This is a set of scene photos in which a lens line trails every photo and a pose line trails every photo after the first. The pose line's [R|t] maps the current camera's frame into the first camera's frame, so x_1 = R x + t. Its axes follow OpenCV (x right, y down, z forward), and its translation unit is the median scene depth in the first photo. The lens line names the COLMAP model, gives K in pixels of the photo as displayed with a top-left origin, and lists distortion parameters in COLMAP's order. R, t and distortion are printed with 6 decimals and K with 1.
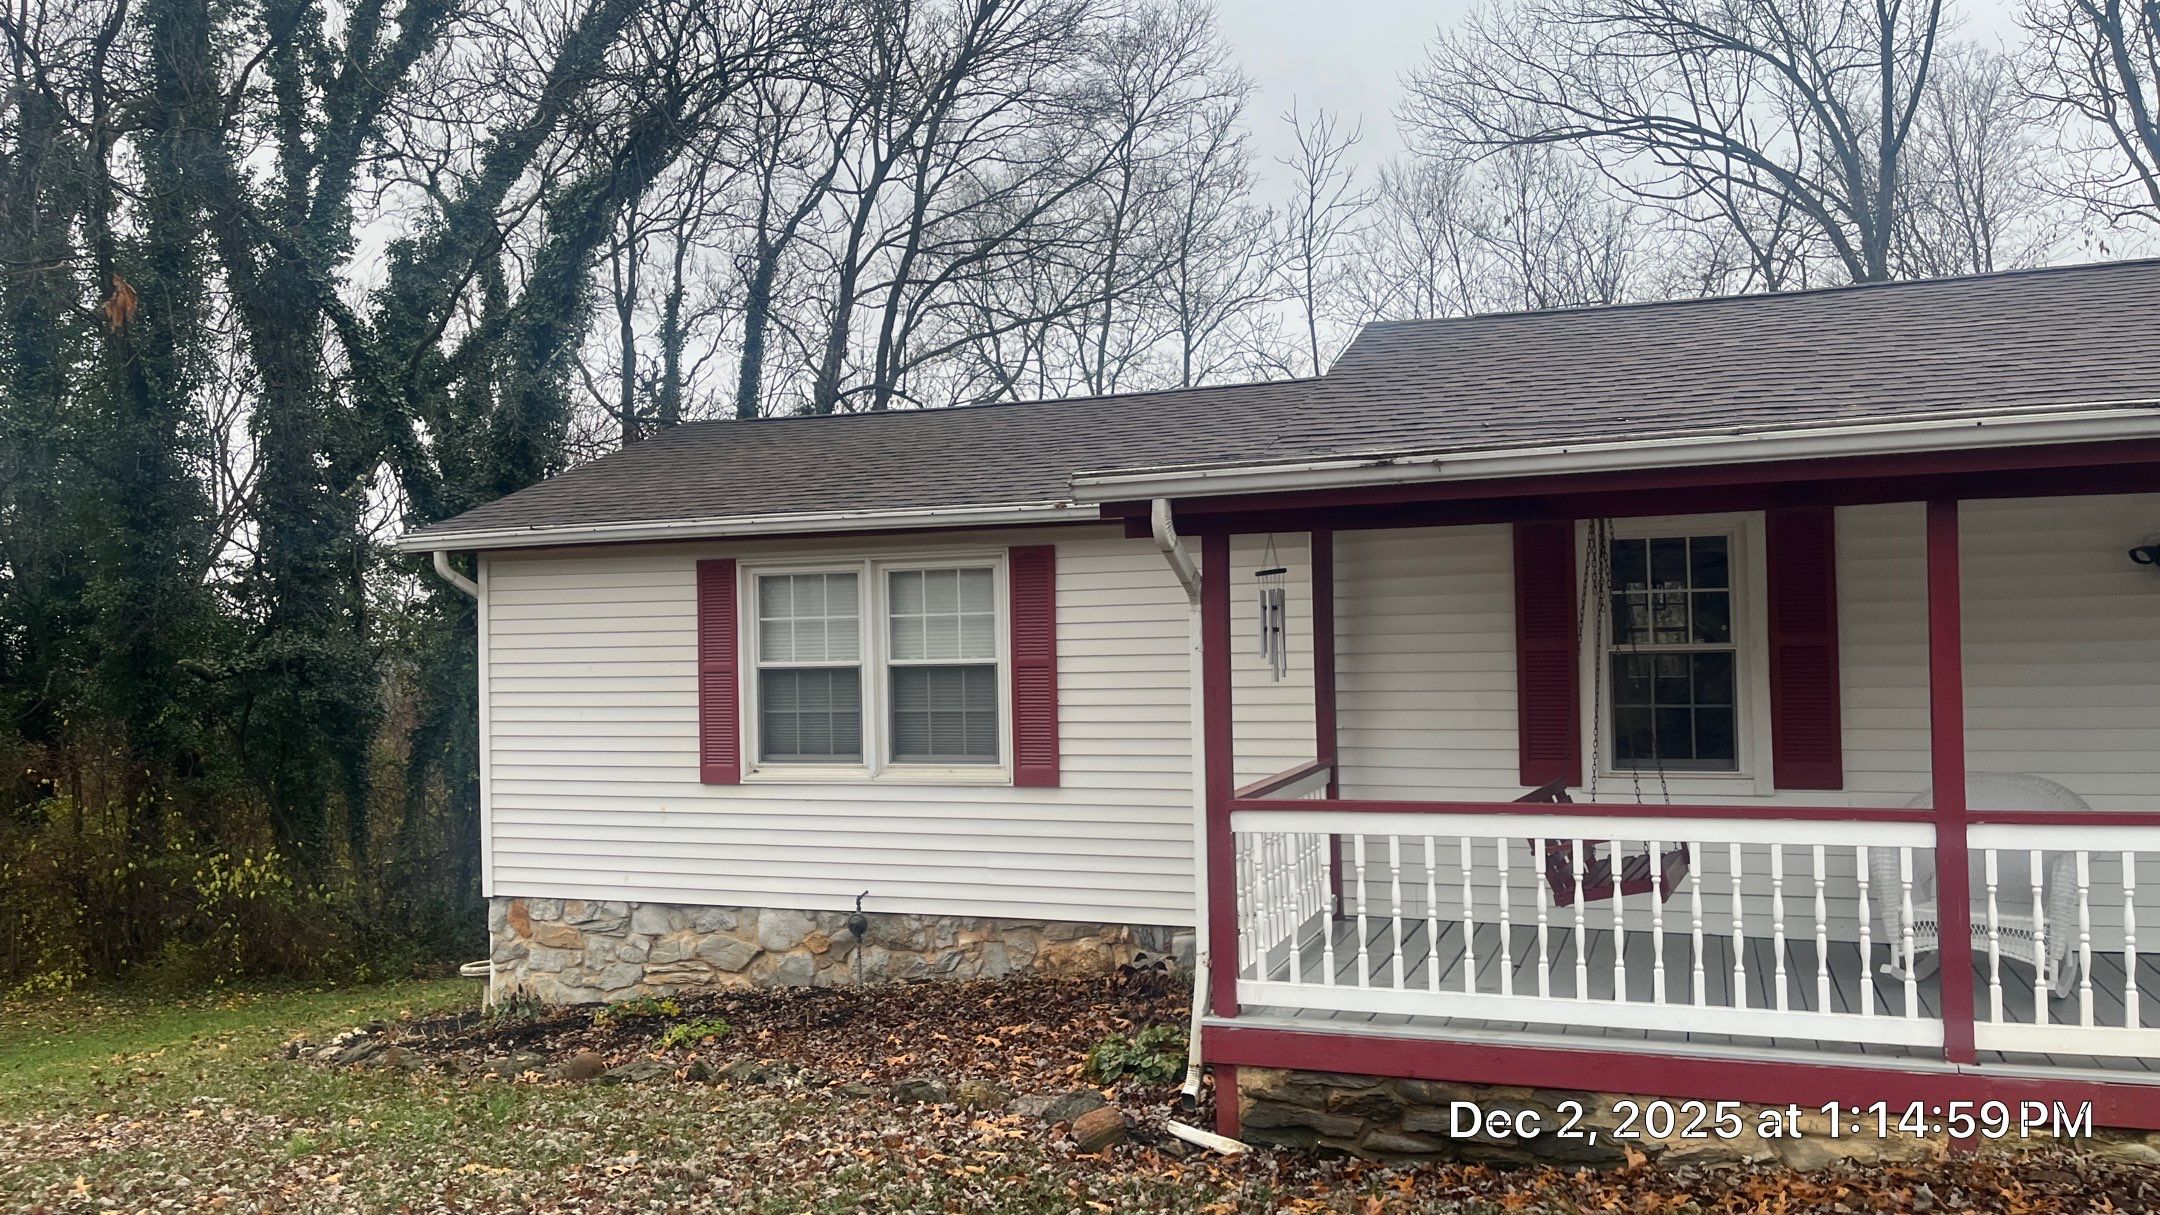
lens RADIAL K [[1627.7, 0, 1169.2], [0, 1627.7, 616.1], [0, 0, 1]] dist [-0.025273, 0.000594]
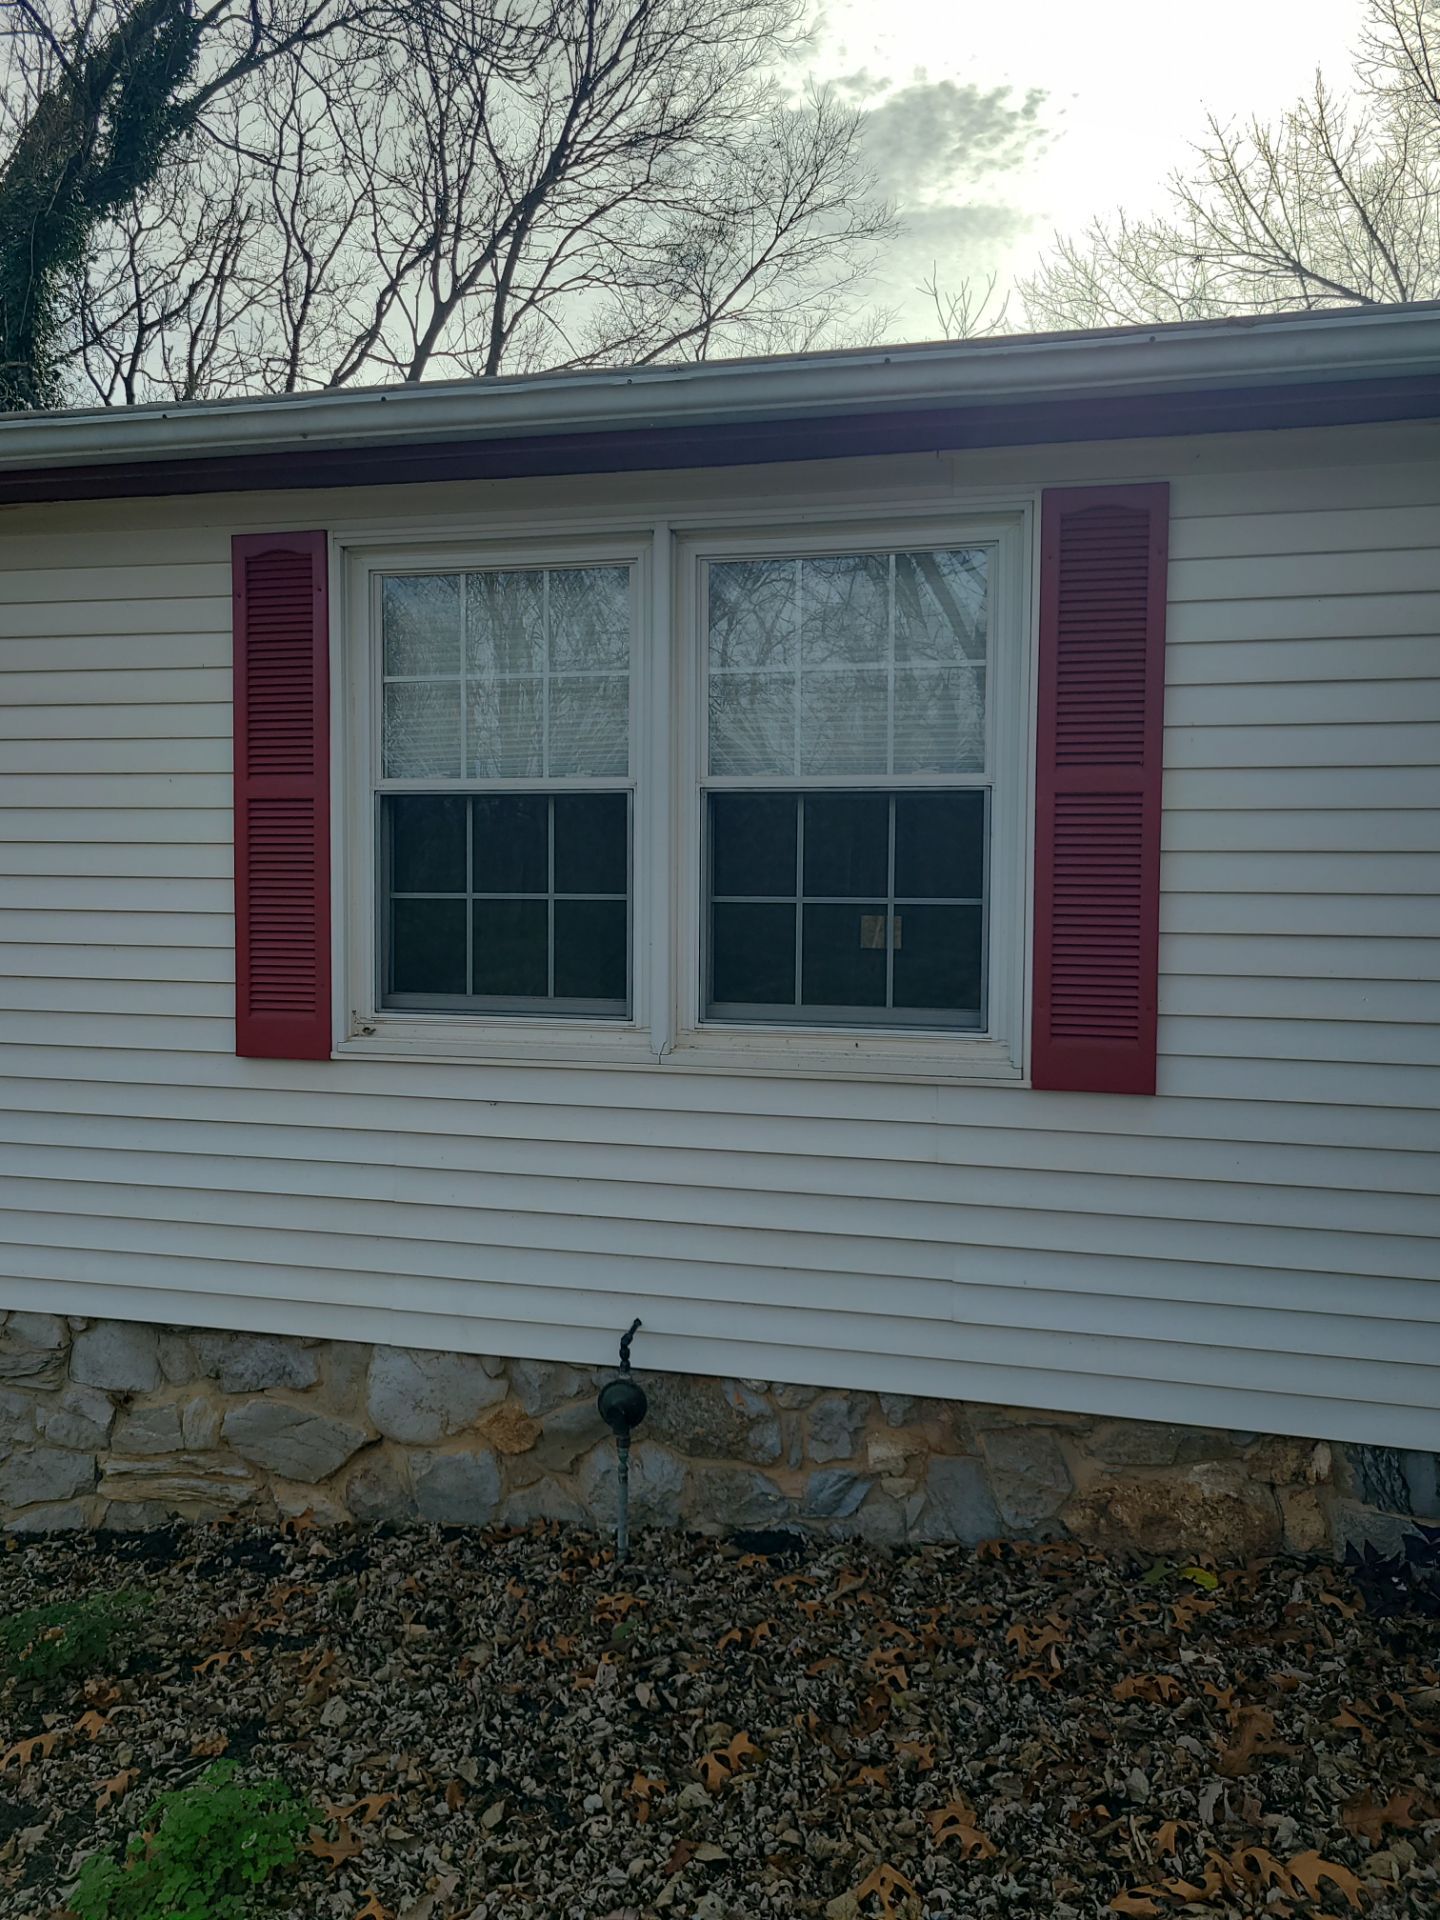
lens RADIAL K [[1384.3, 0, 723.1], [0, 1384.3, 1029.9], [0, 0, 1]] dist [0.006123, 0.001746]
pose [[0.996431, 0.032917, 0.077725, -0.189407], [-0.039299, 0.995852, 0.082059, 0.061277], [-0.074702, -0.084820, 0.993592, 0.628155]]
